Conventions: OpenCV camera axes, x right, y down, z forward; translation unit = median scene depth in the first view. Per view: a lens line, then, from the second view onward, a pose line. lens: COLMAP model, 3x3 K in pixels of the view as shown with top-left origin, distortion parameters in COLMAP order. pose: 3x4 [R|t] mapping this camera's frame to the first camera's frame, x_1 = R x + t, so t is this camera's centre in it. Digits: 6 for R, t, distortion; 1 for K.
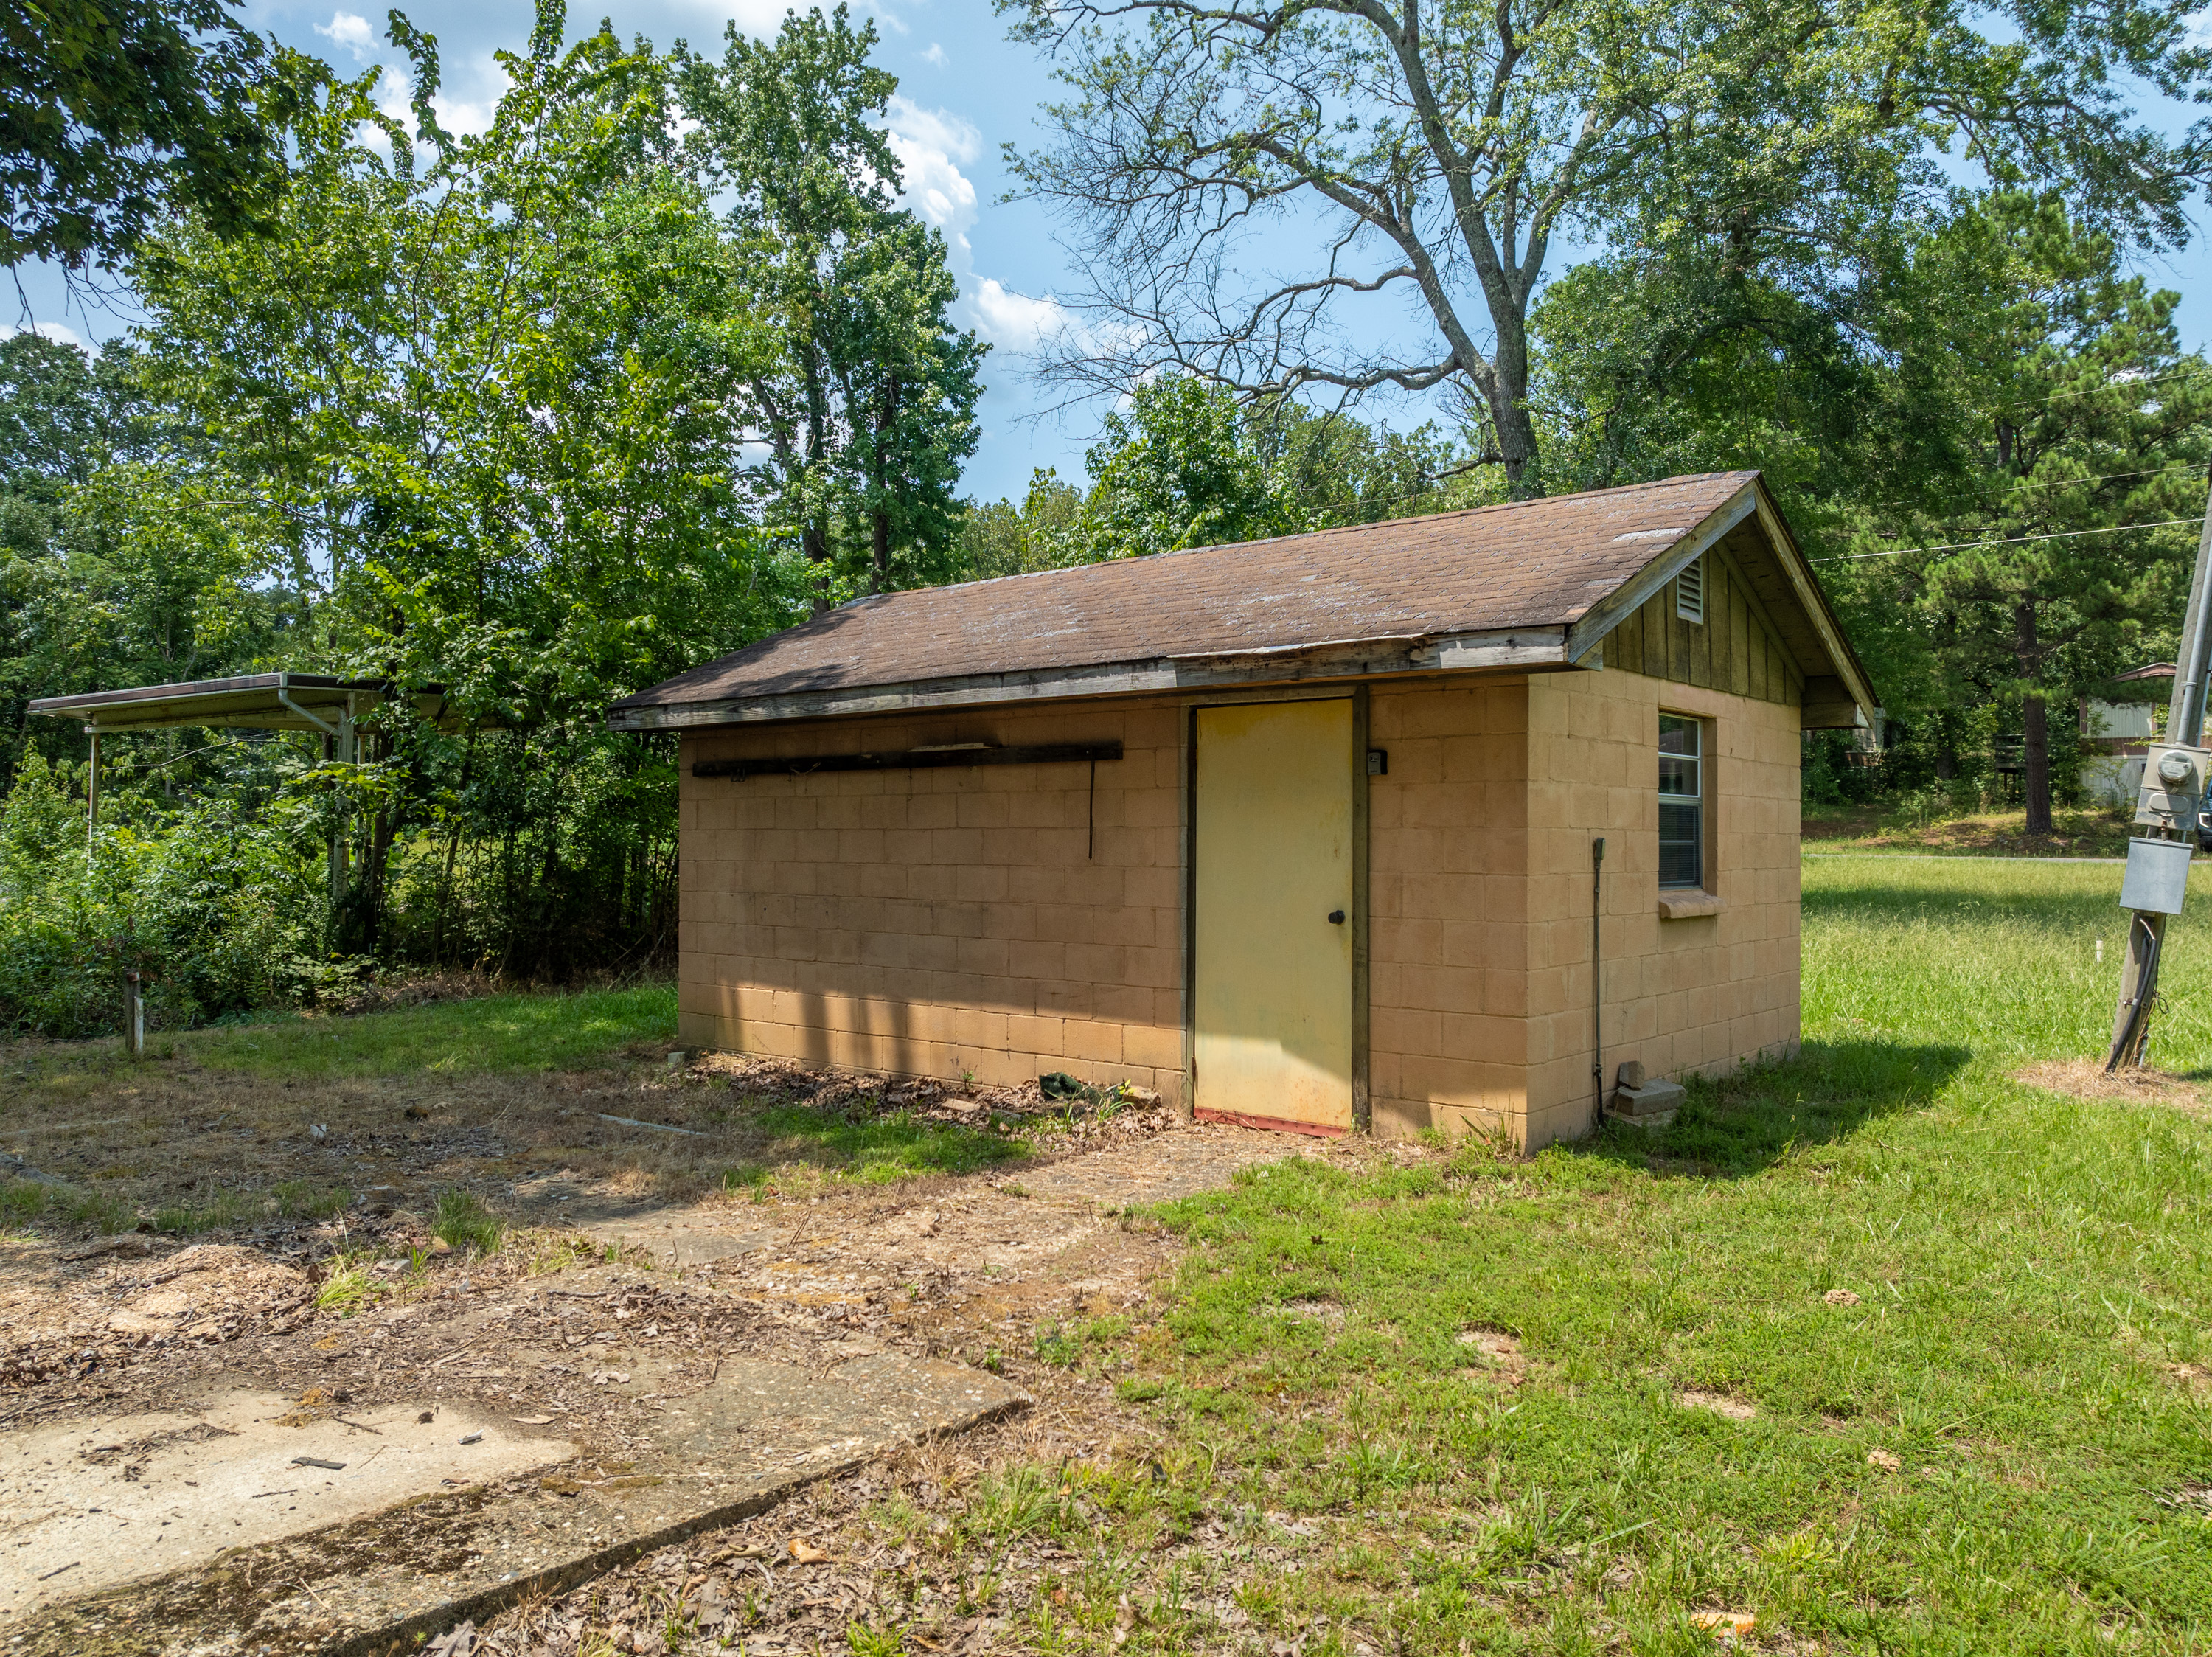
lens RADIAL K [[1565.3, 0, 1106.0], [0, 1565.3, 828.5], [0, 0, 1]] dist [-0.046719, 0.011193]
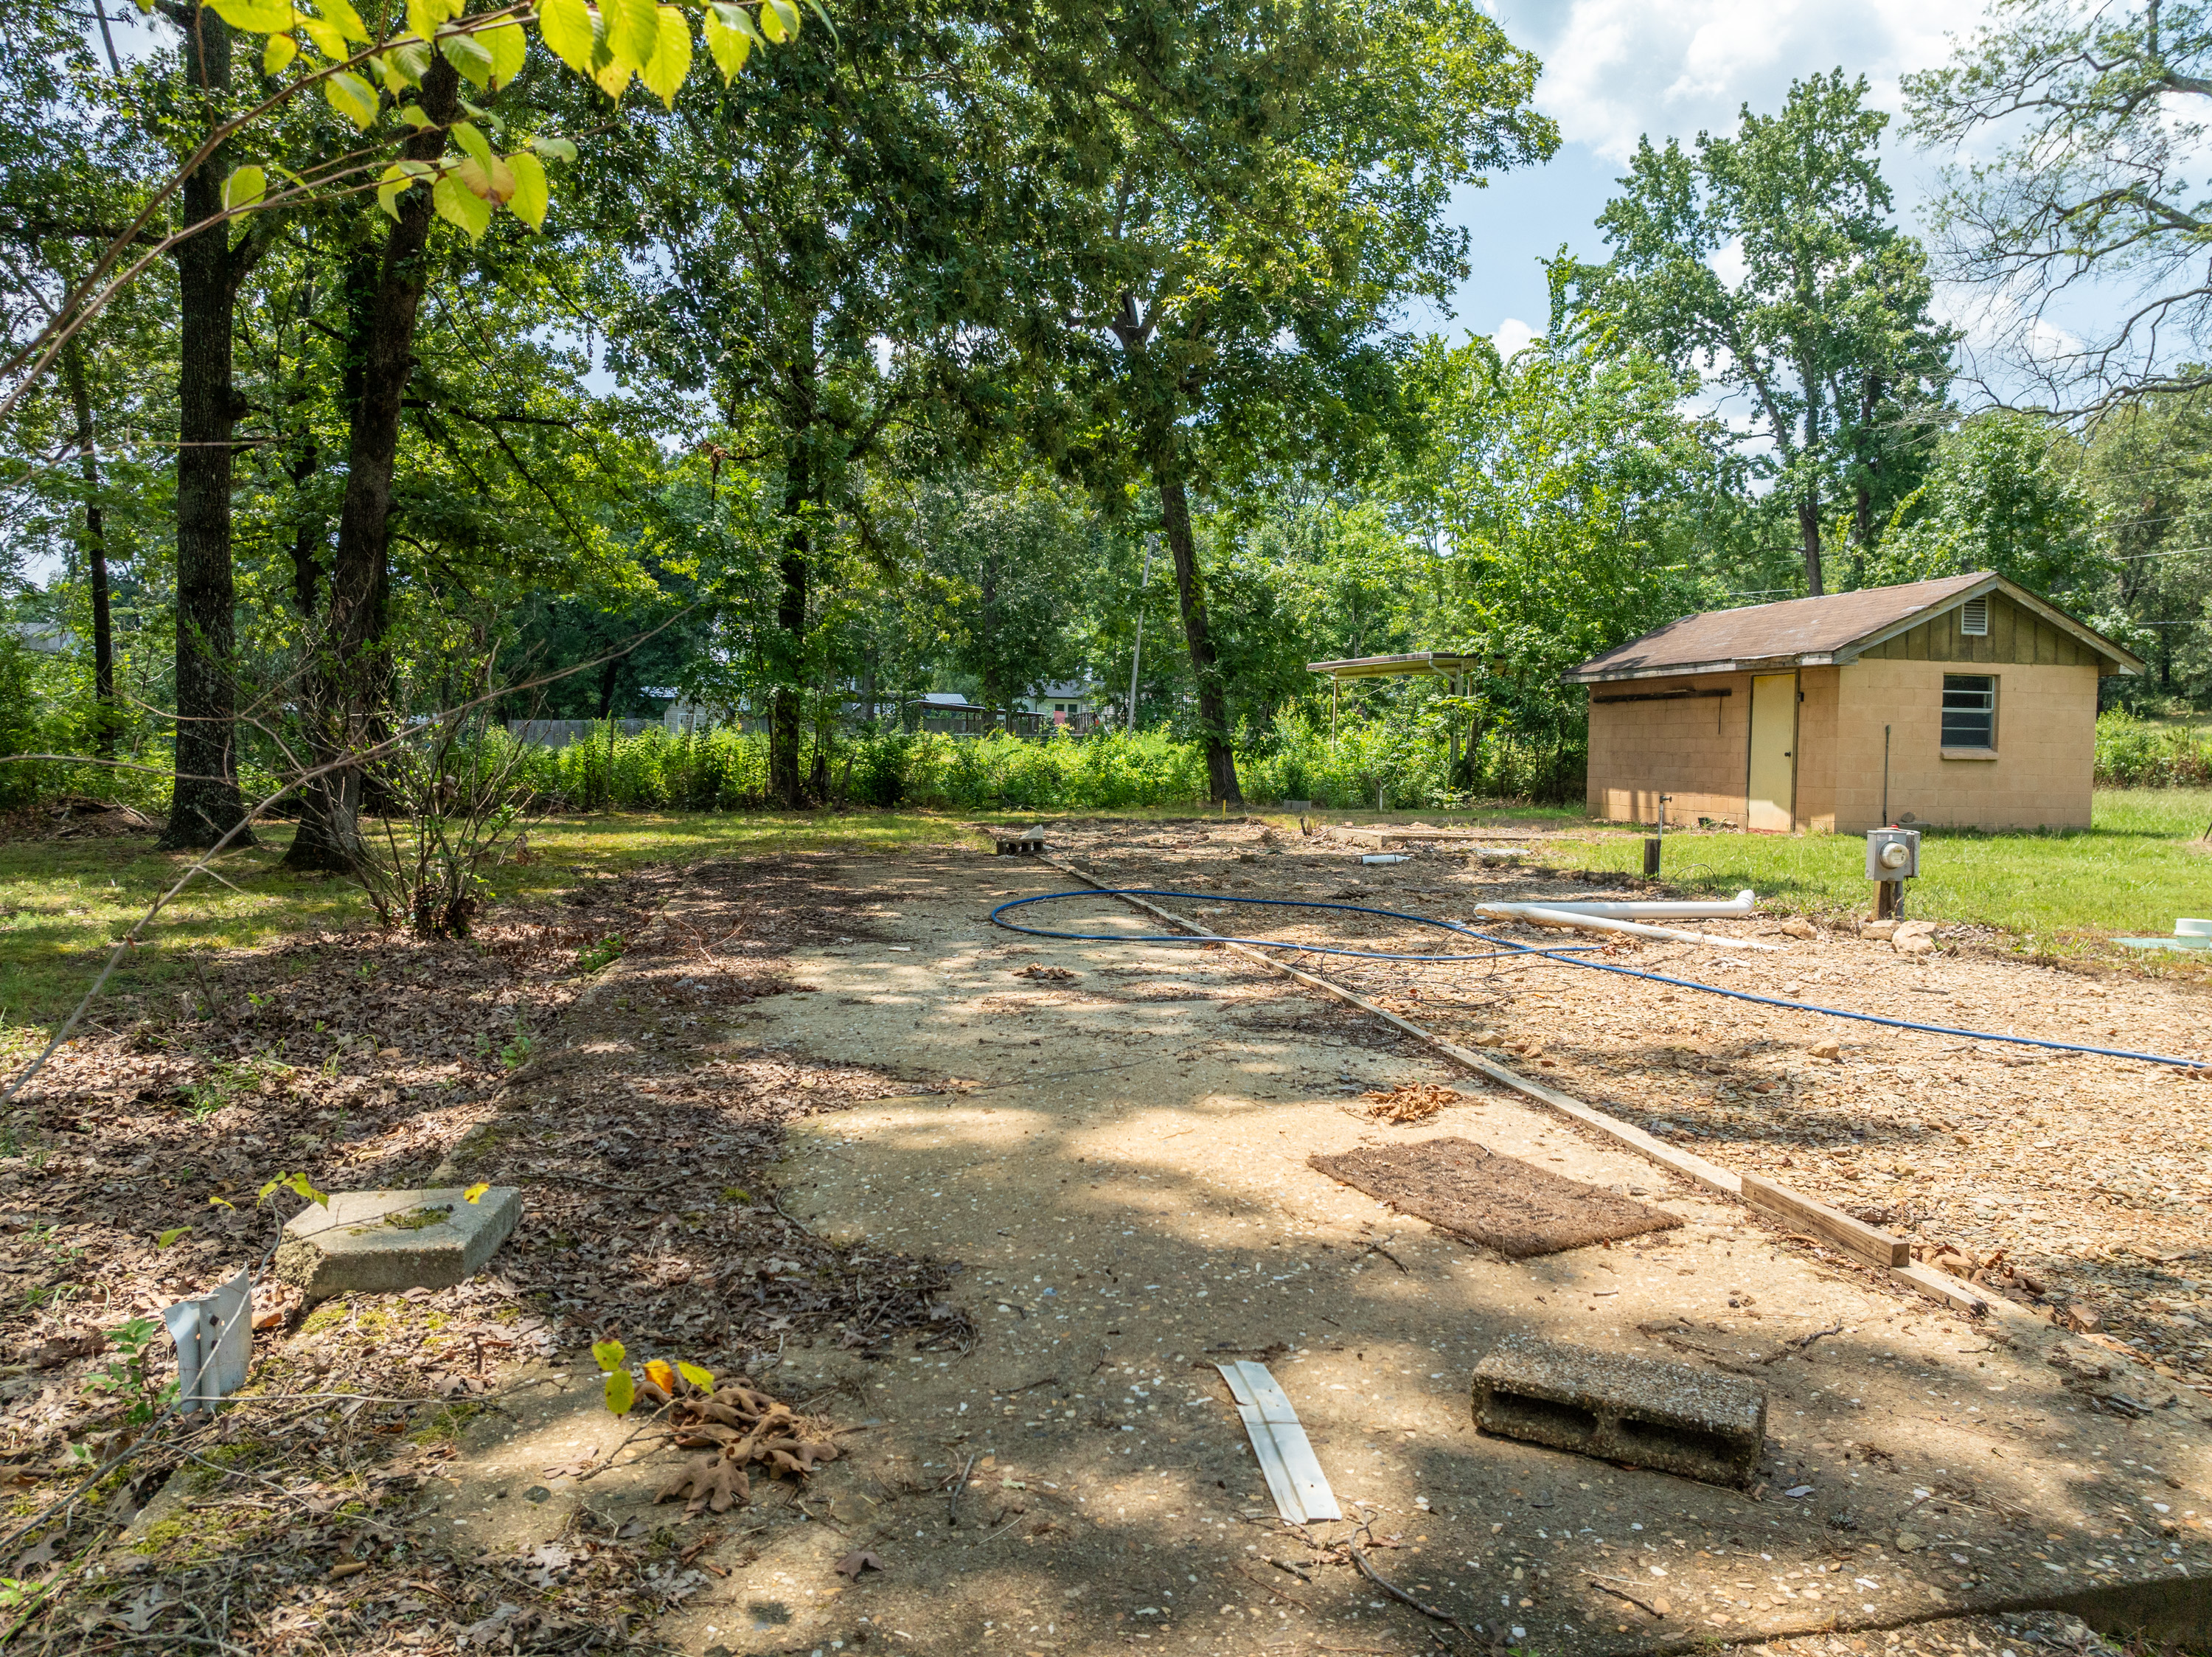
lens RADIAL K [[1565.3, 0, 1106.0], [0, 1565.3, 828.5], [0, 0, 1]] dist [-0.046719, 0.011193]
pose [[0.775520, 0.039074, -0.630113, 0.252723], [-0.005553, 0.998466, 0.055080, 0.011831], [0.631299, -0.039217, 0.774548, -0.500782]]
